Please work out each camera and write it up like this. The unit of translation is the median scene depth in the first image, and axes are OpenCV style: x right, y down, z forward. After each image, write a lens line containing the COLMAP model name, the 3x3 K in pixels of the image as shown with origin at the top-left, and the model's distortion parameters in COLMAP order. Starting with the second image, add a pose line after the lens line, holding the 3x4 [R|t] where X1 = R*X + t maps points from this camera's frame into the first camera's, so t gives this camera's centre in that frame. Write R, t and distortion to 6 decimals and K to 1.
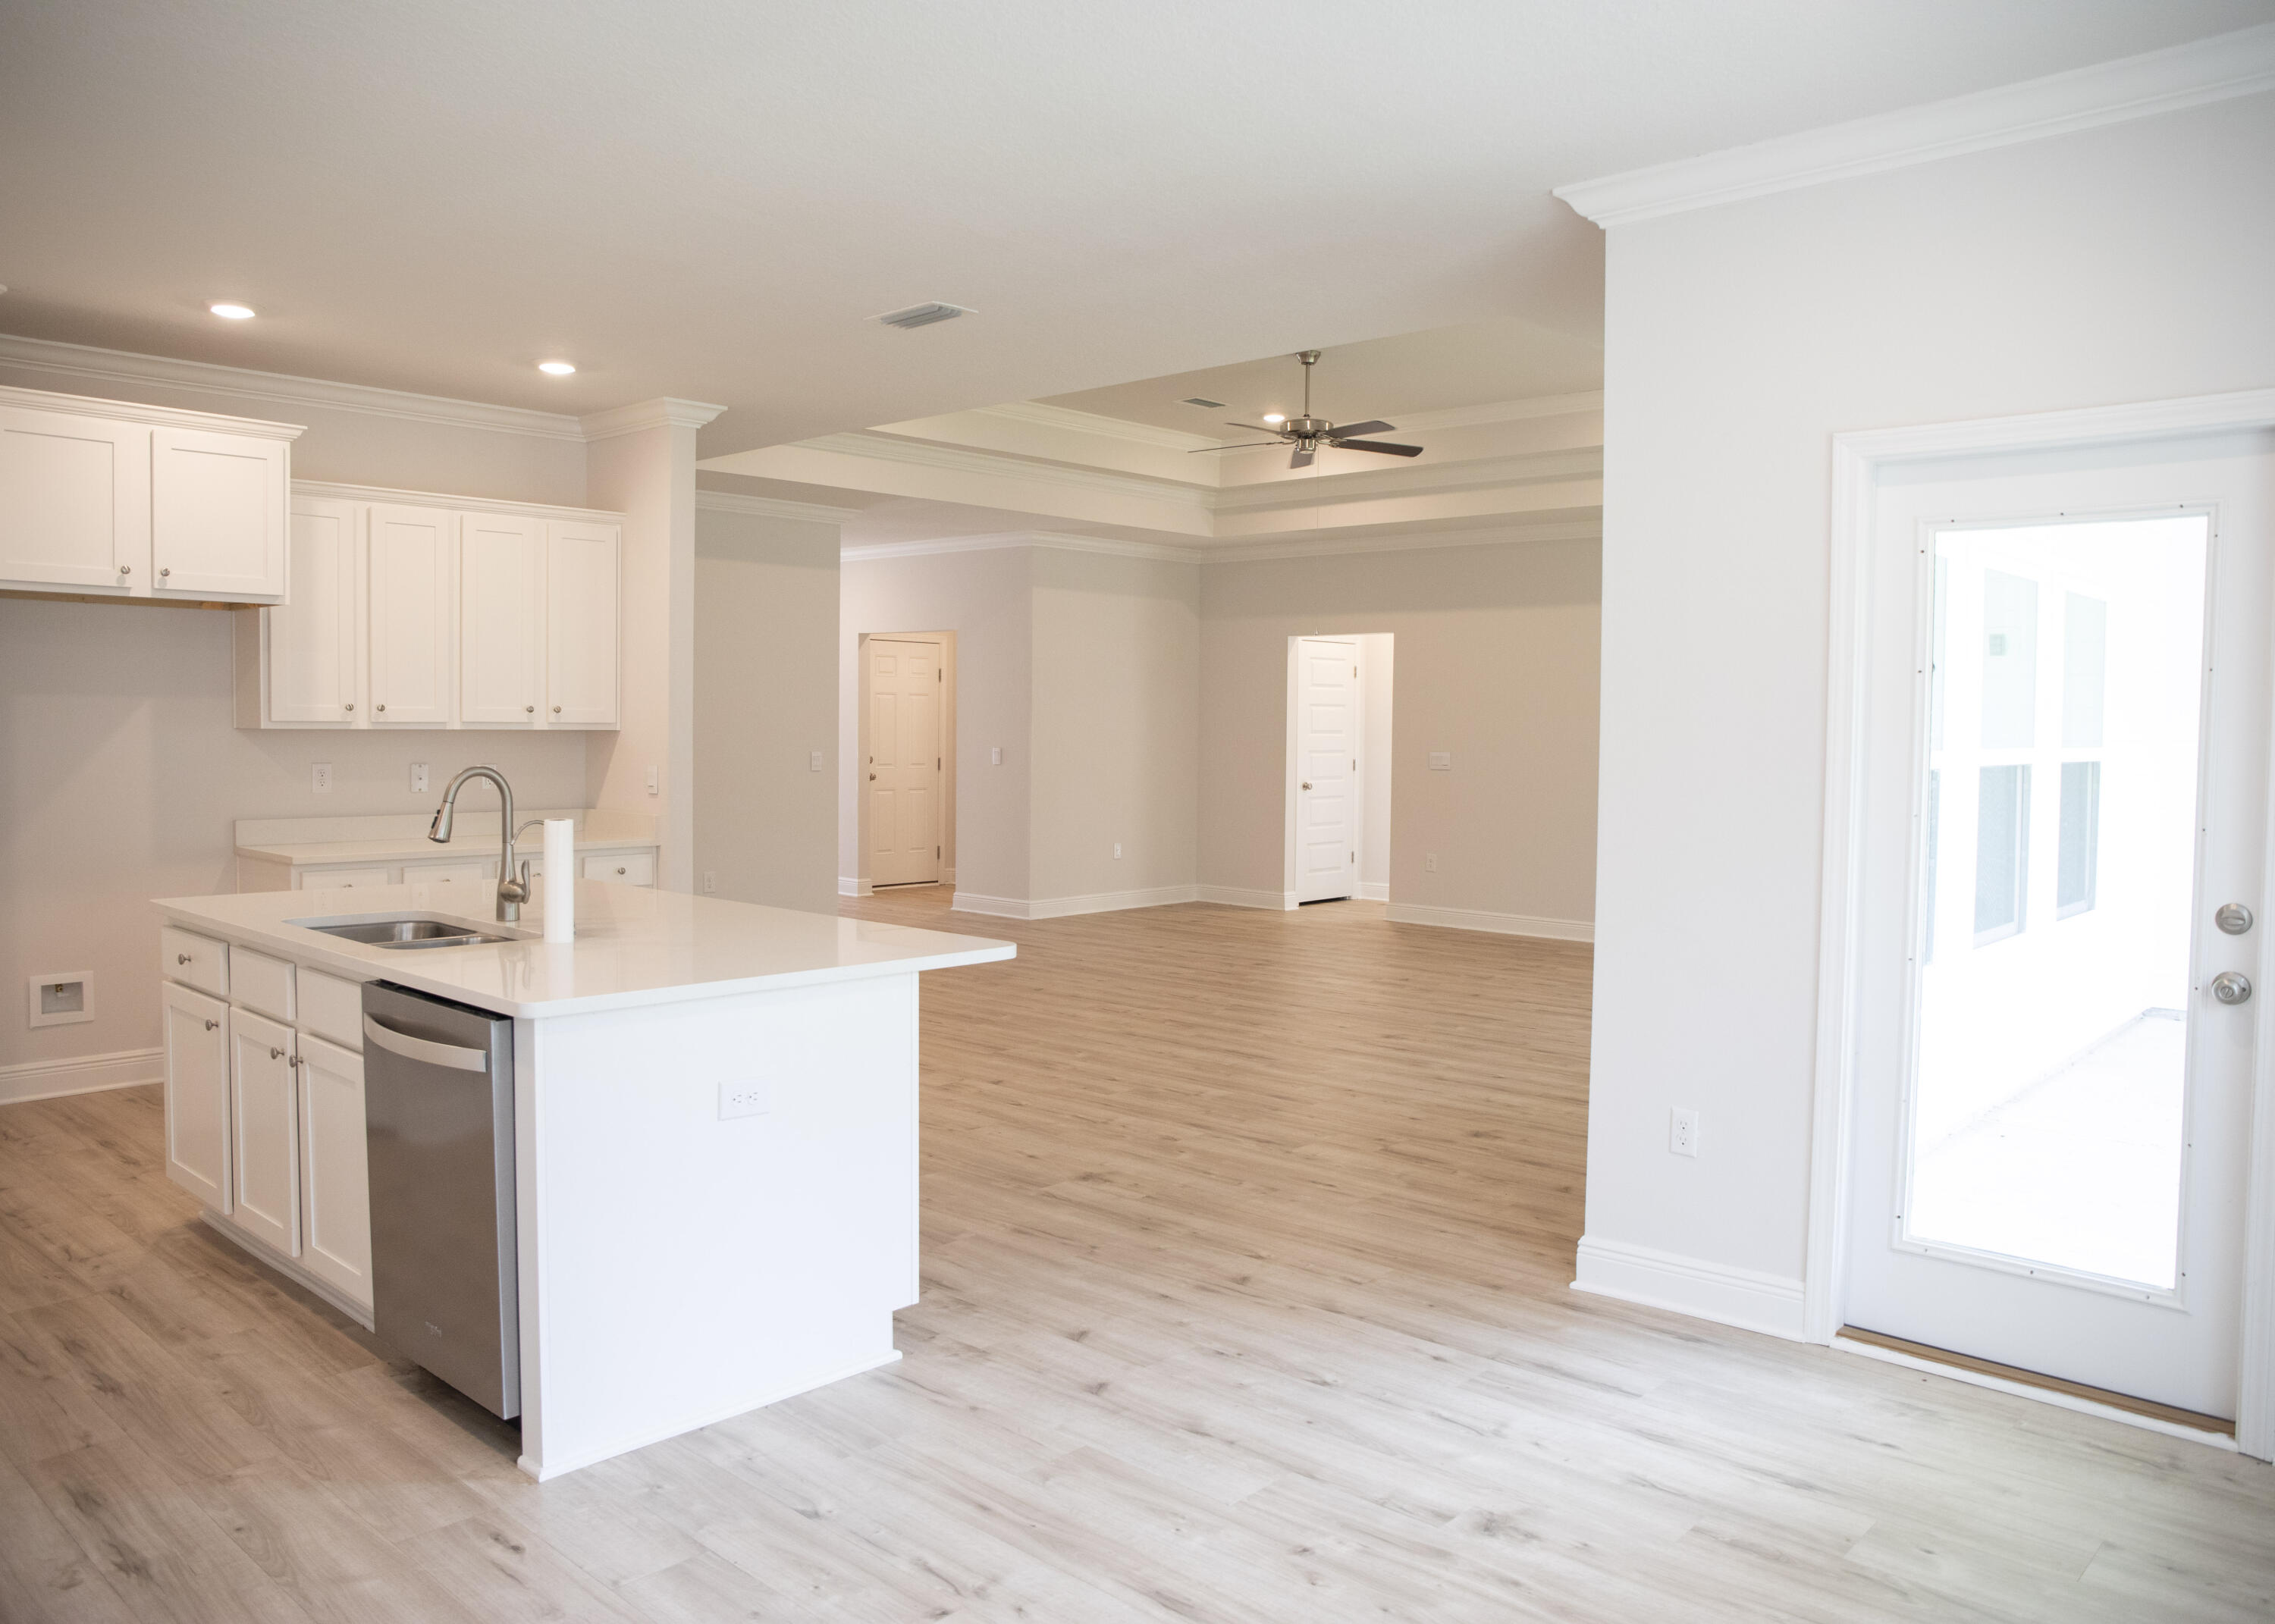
lens RADIAL K [[1701.3, 0, 1145.8], [0, 1701.3, 798.5], [0, 0, 1]] dist [-0.098728, 0.077211]
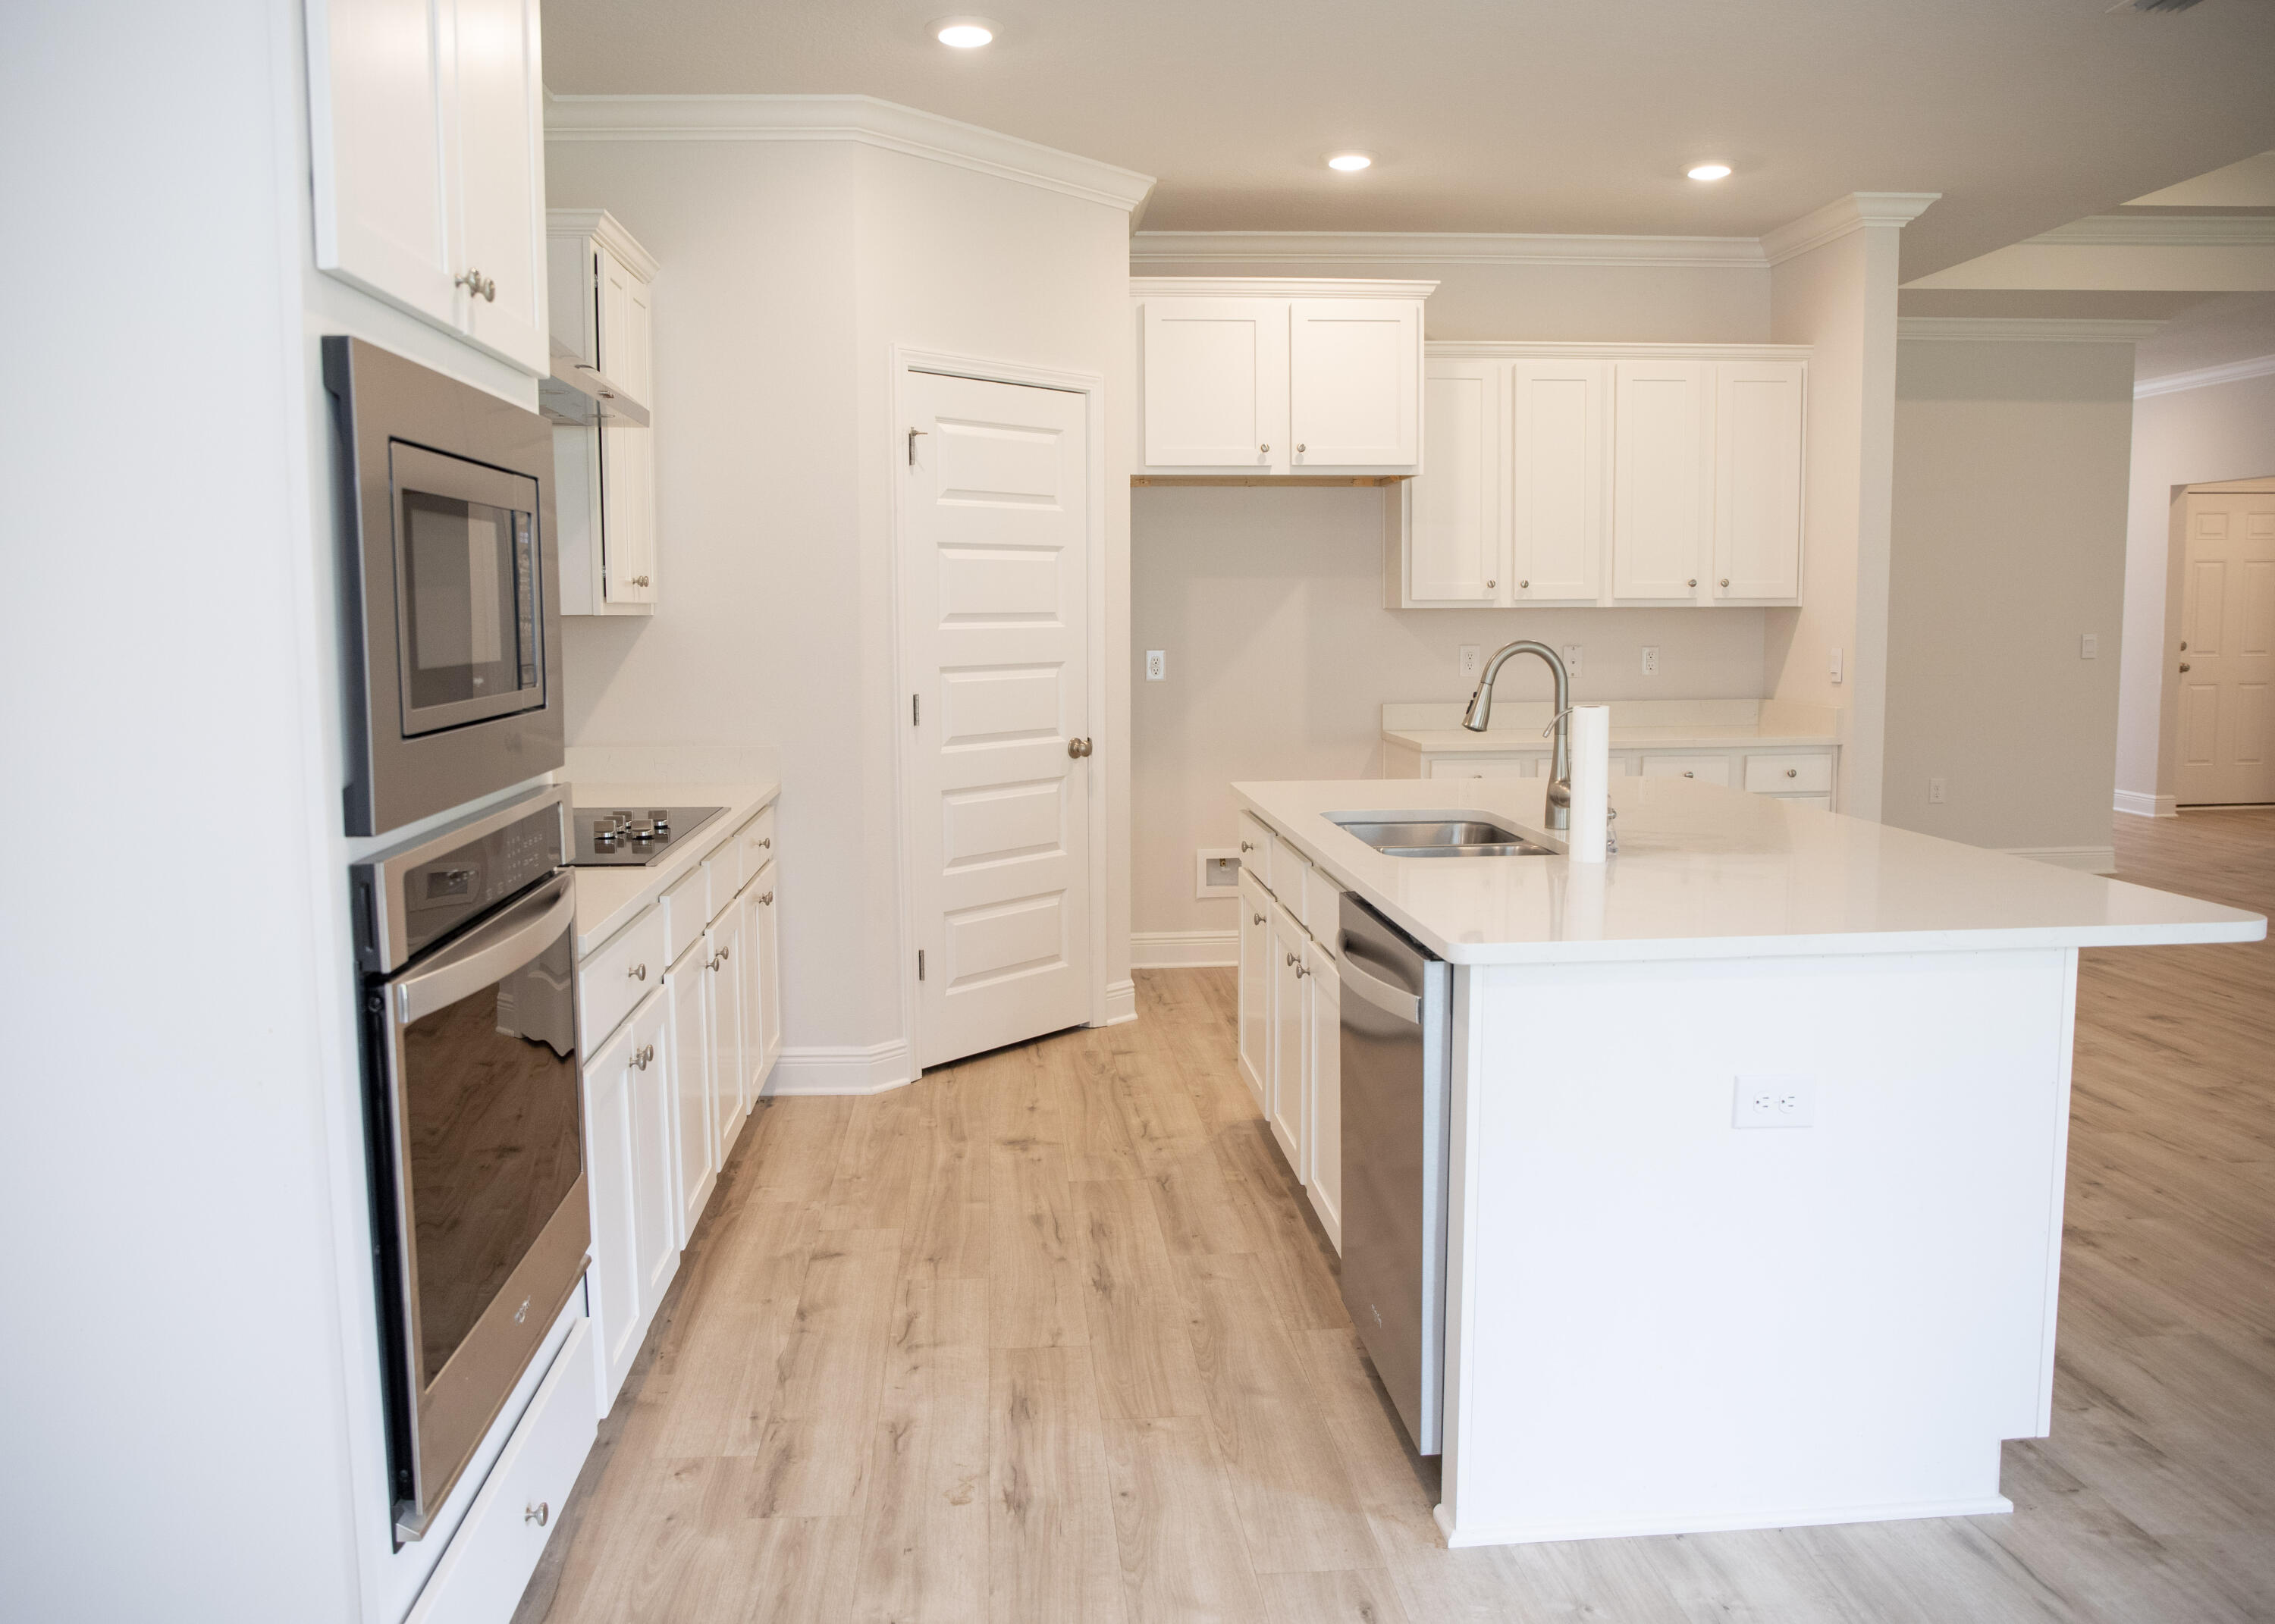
lens RADIAL K [[1701.3, 0, 1105.1], [0, 1701.3, 776.4], [0, 0, 1]] dist [-0.098728, 0.077211]
pose [[0.717080, 0.048236, -0.695320, 0.036760], [-0.013363, 0.998371, 0.055477, 0.003750], [0.696863, -0.030490, 0.716556, 0.243994]]
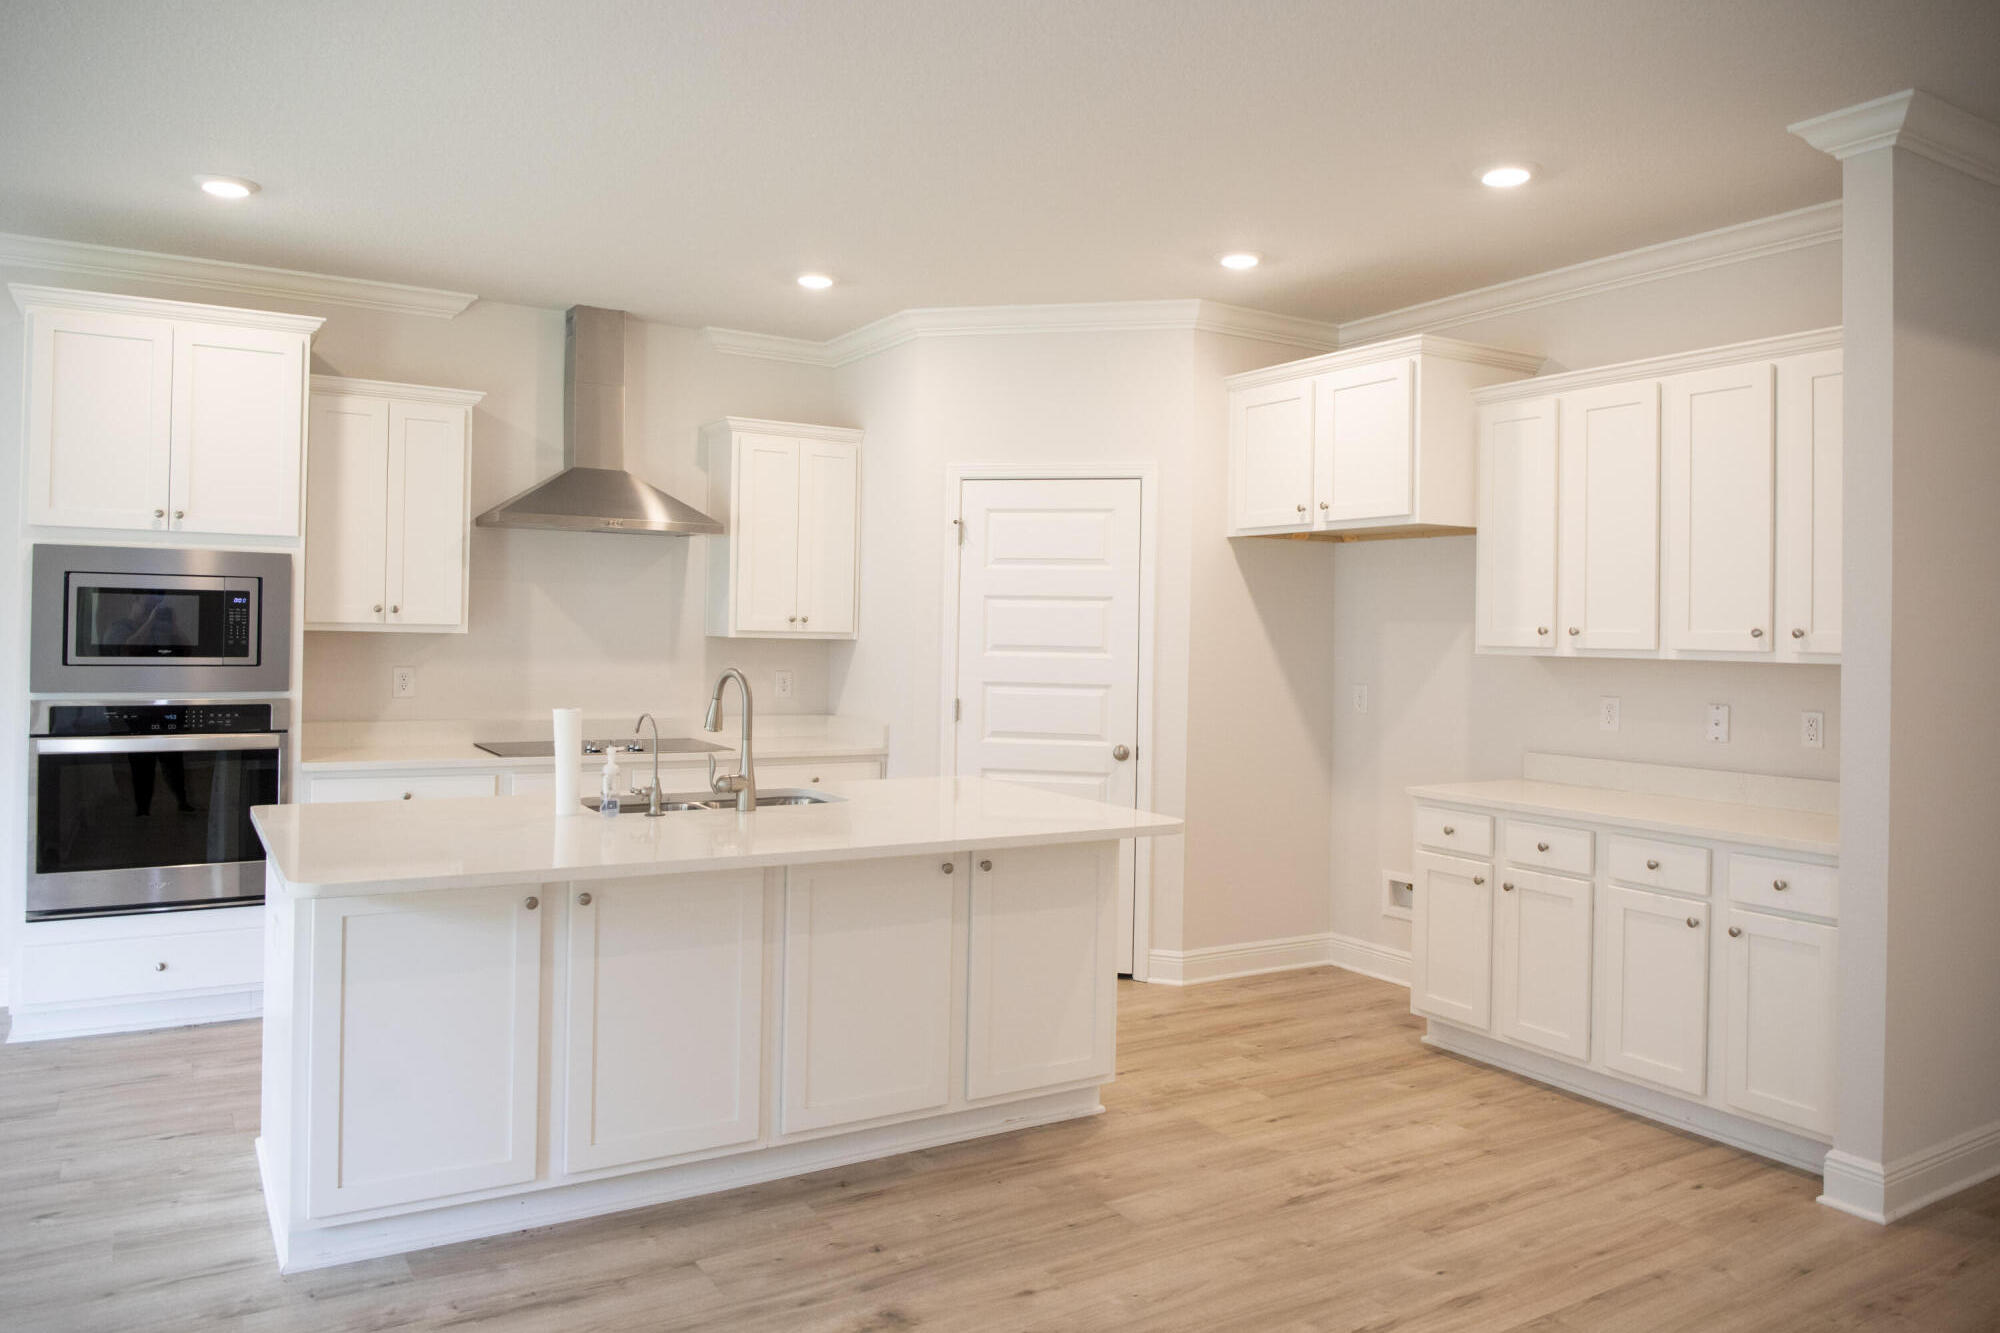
lens RADIAL K [[1347.7, 0, 982.7], [0, 1347.7, 622.1], [0, 0, 1]] dist [-0.039845, 0.002932]
pose [[-0.280682, -0.026380, -0.959438, 0.379767], [-0.066584, 0.997749, -0.007955, -0.047374], [0.957488, 0.061650, -0.281807, 1.265901]]
